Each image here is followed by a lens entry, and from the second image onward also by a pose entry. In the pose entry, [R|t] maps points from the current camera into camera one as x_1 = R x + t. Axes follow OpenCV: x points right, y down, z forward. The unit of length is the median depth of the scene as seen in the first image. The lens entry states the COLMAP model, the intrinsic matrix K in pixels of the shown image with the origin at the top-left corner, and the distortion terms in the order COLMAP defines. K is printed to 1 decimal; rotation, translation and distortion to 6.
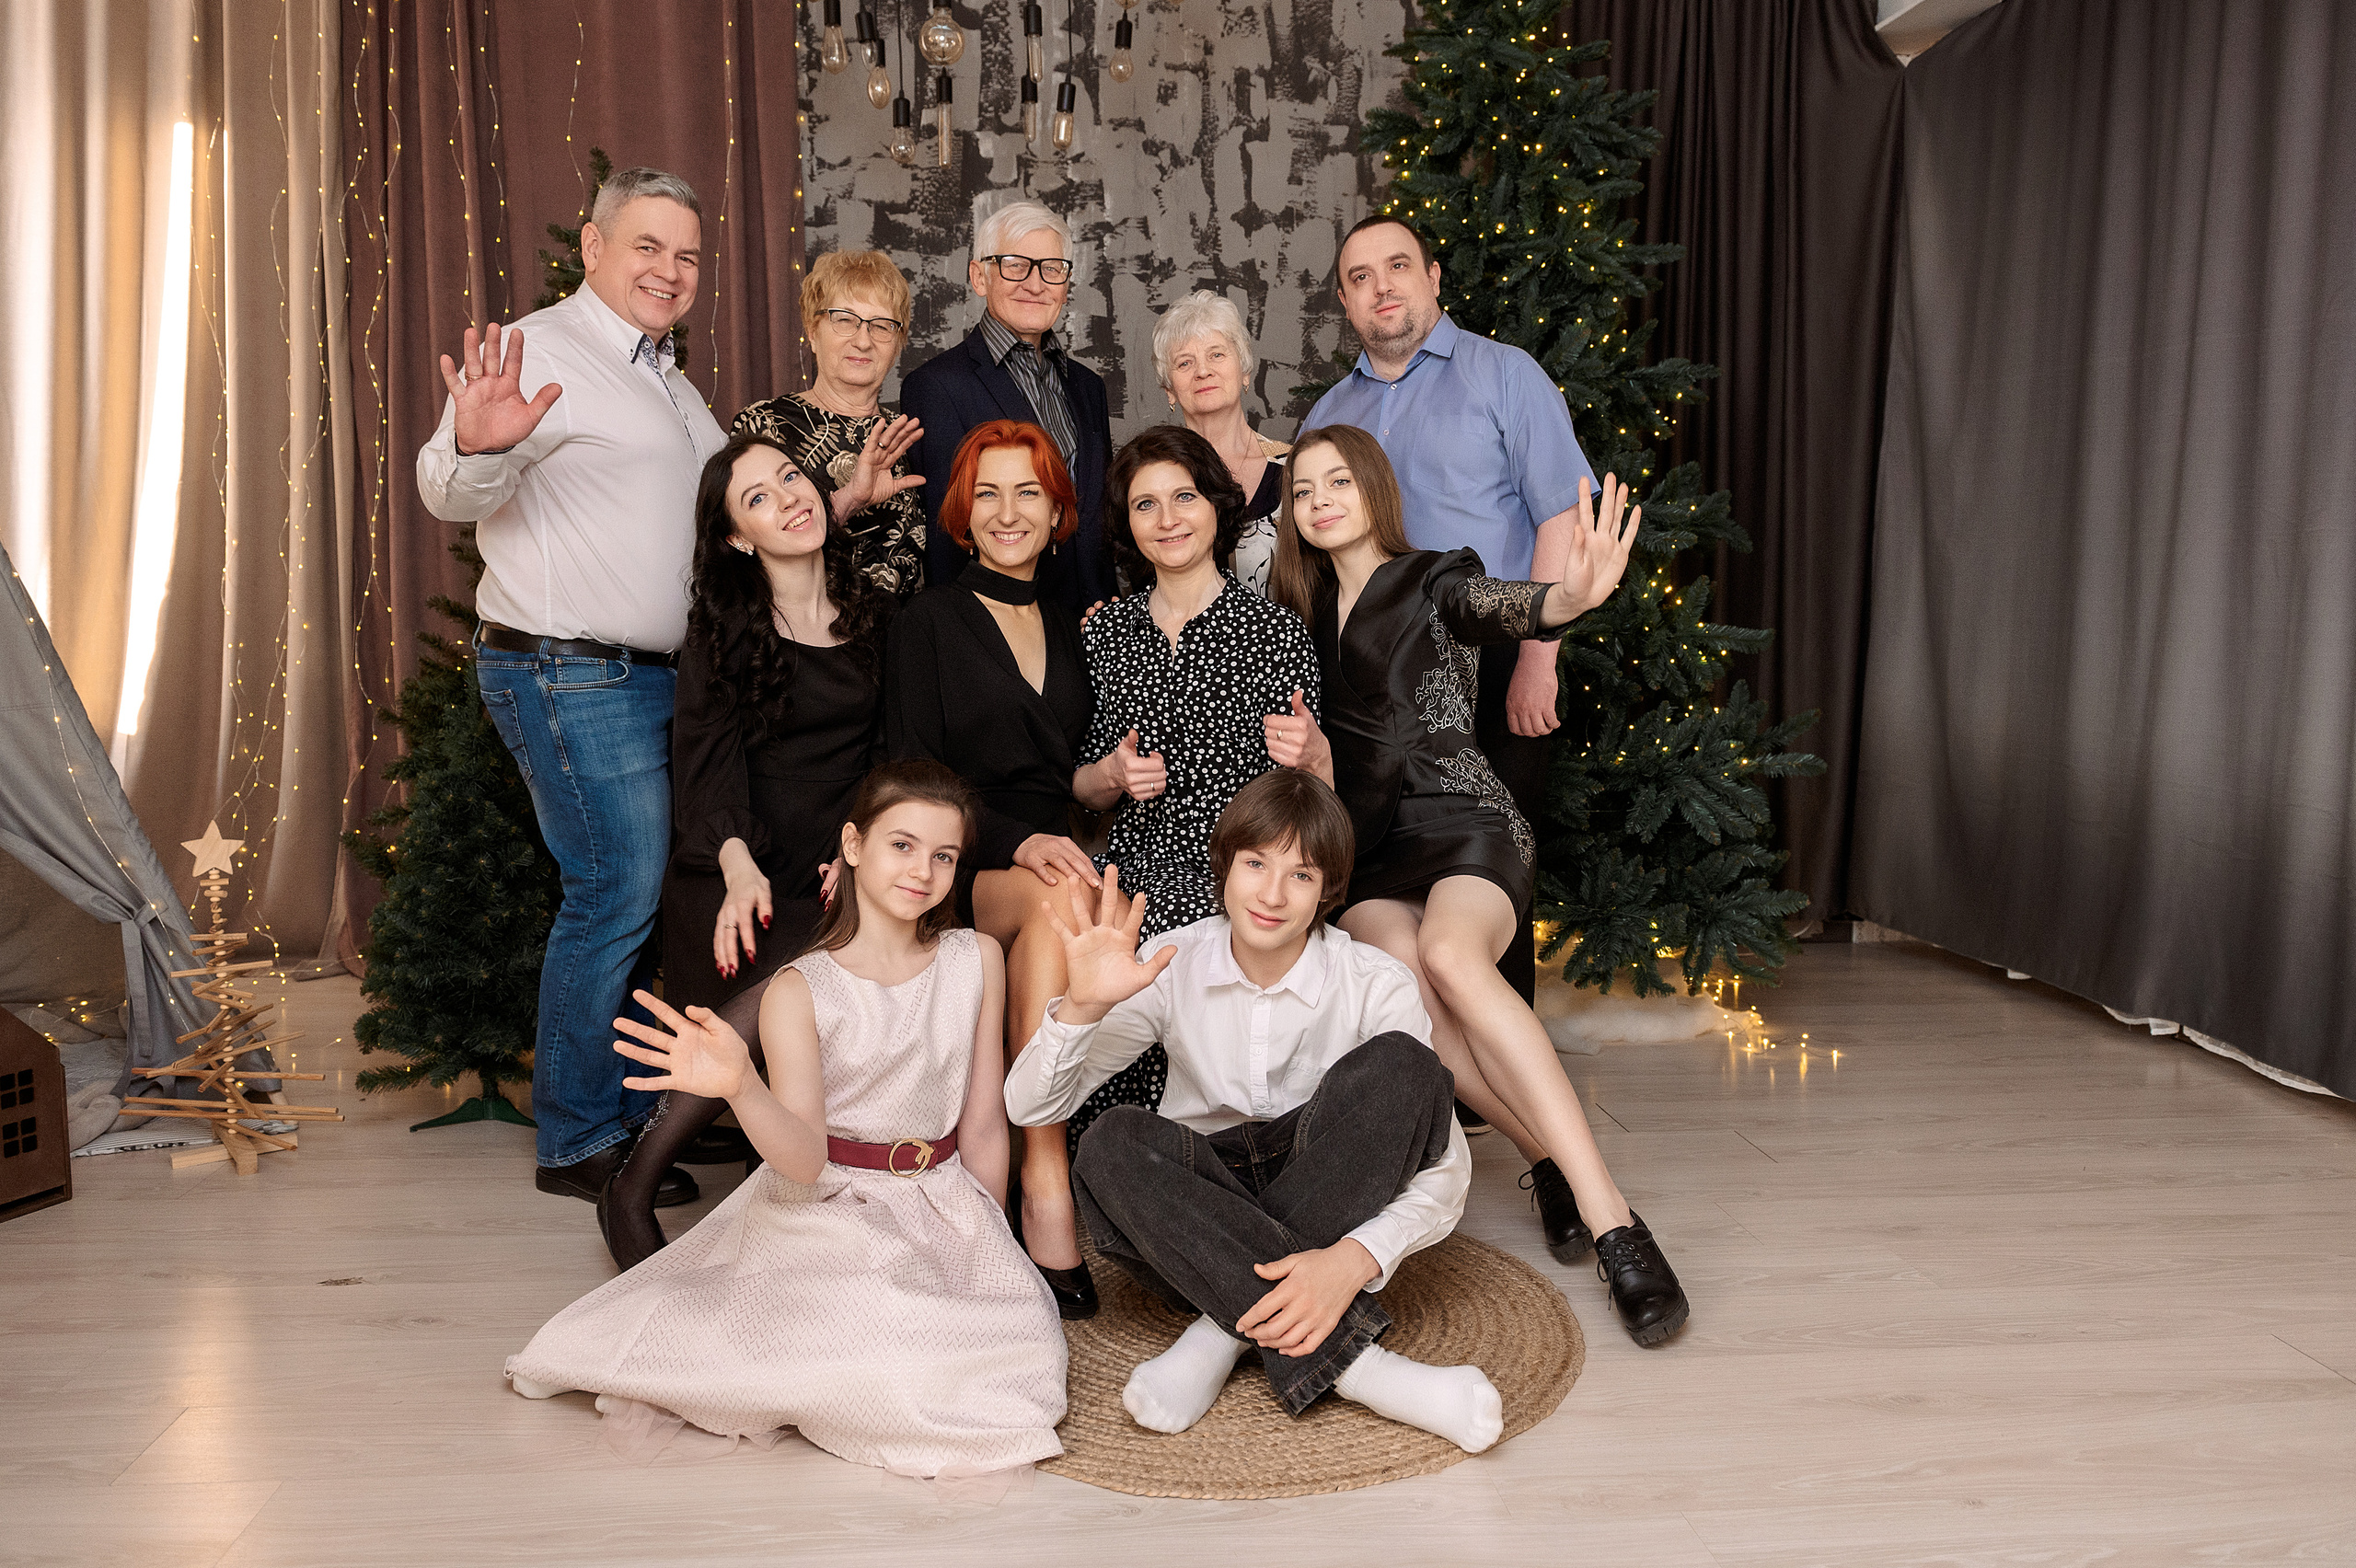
lens RADIAL K [[1849.4, 0, 1159.6], [0, 1849.4, 776.9], [0, 0, 1]] dist [0.007241, -0.017438]
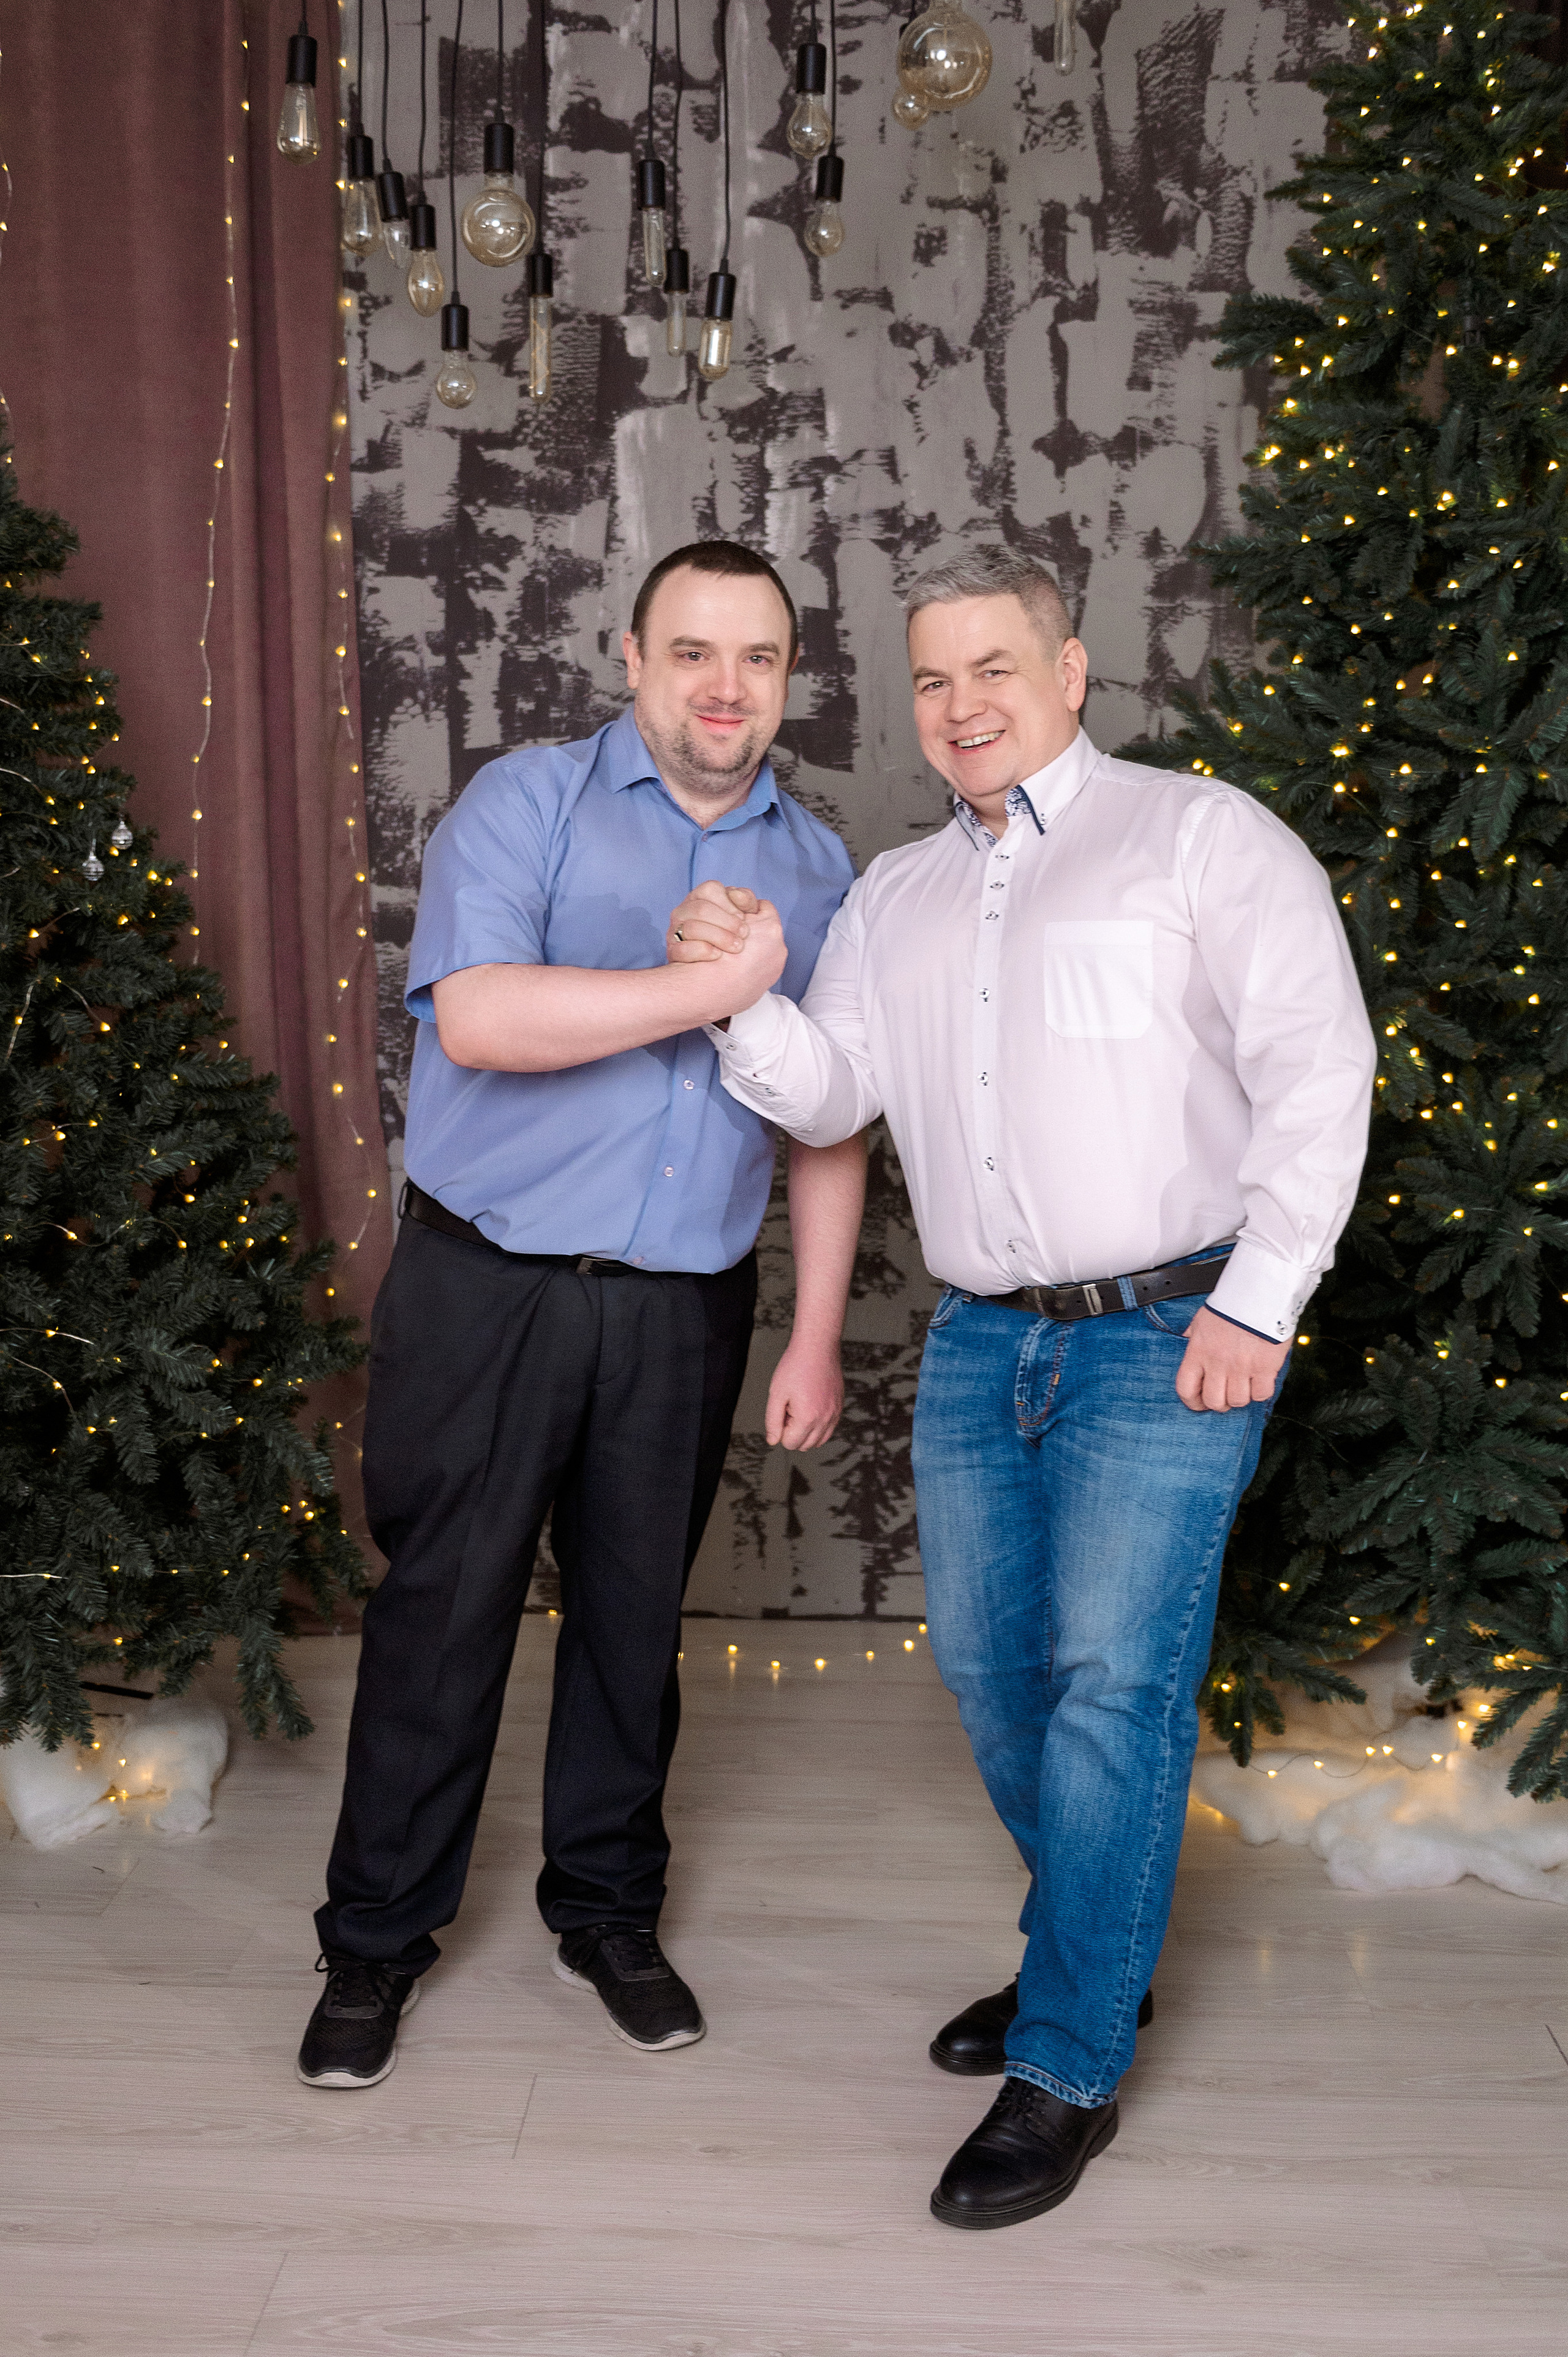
lens RADIAL K [[2729.9, 0, 755.7], [0, 2729.9, 1145.7], [0, 0, 1]] dist [-0.017680, 0.000000]
pose [[0.991111, 0.021775, -0.131243, 0.072465], [-0.018538, 0.999494, 0.025838, -0.093443], [0.131740, -0.023175, 0.991013, 0.088476]]
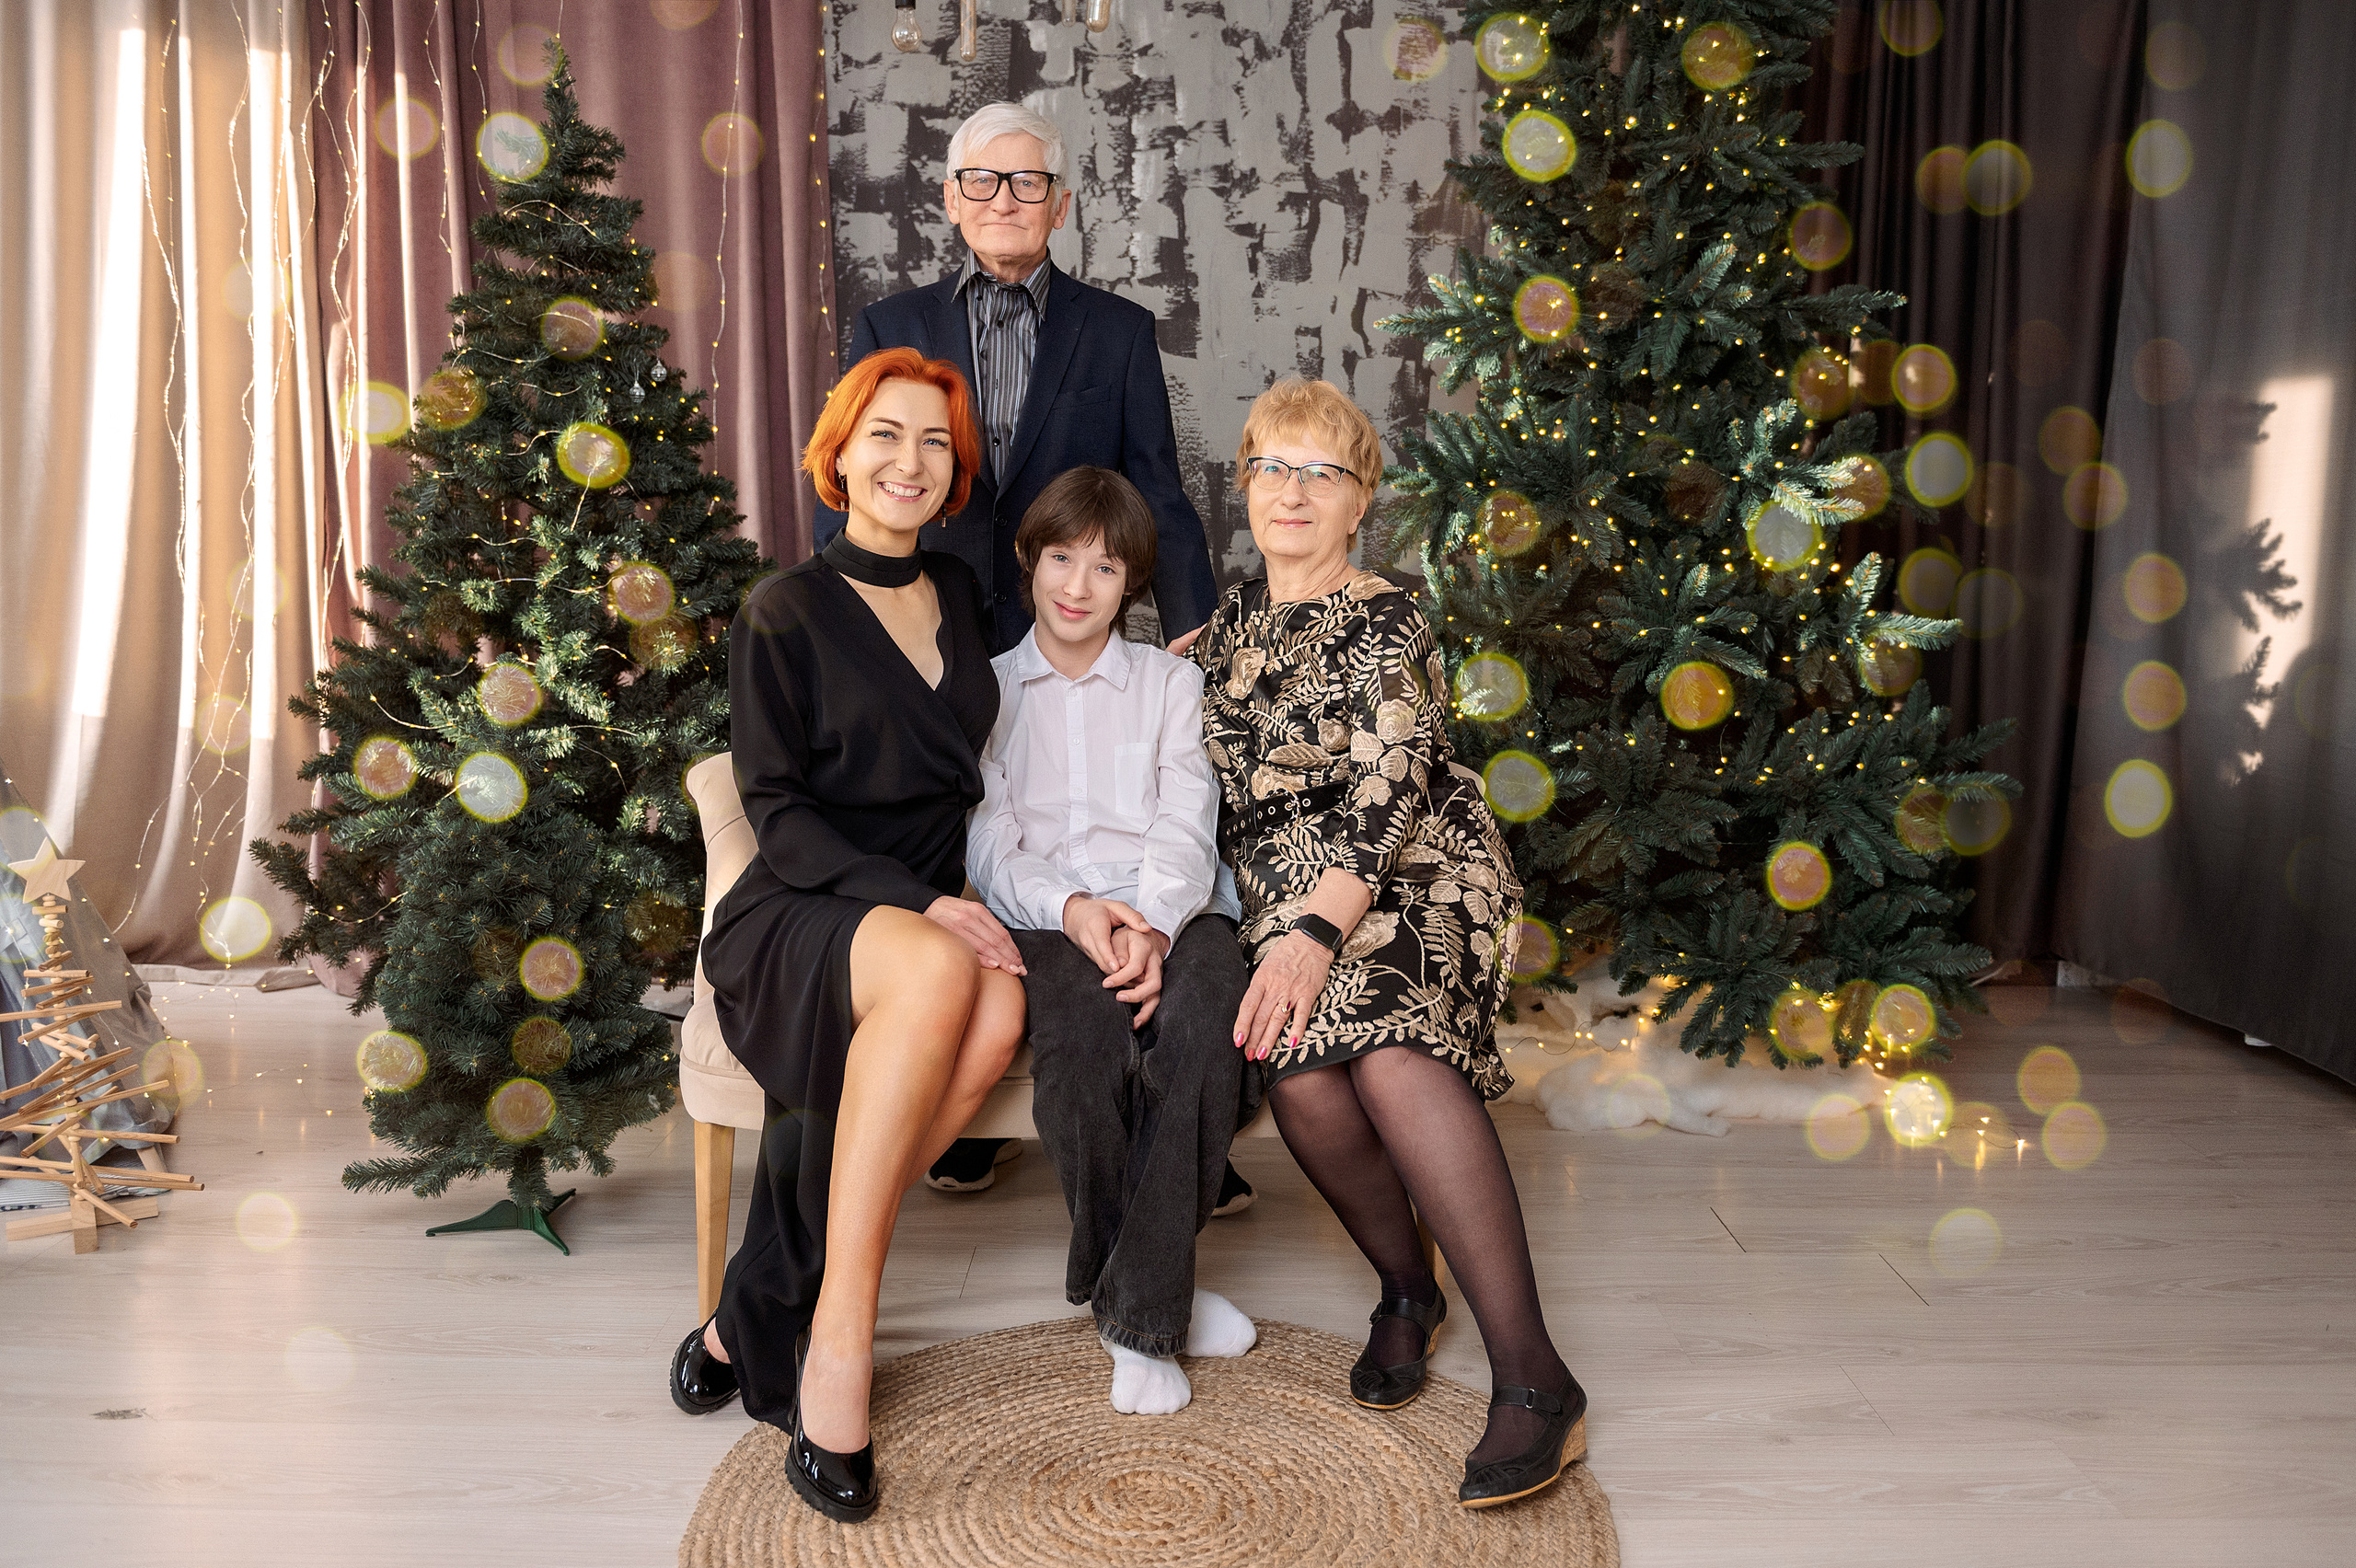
lens RADIAL K [[1893.2, 0, 1206.3], [0, 1893.2, 805.1], [0, 0, 1]] dist [-0.011770, -0.016689]
pose [[0.996536, 0.018500, -0.081080, 0.060910], [-0.015297, 0.999084, 0.039953, -0.023048], [0.081745, -0.038574, 0.995907, 0.124989]]
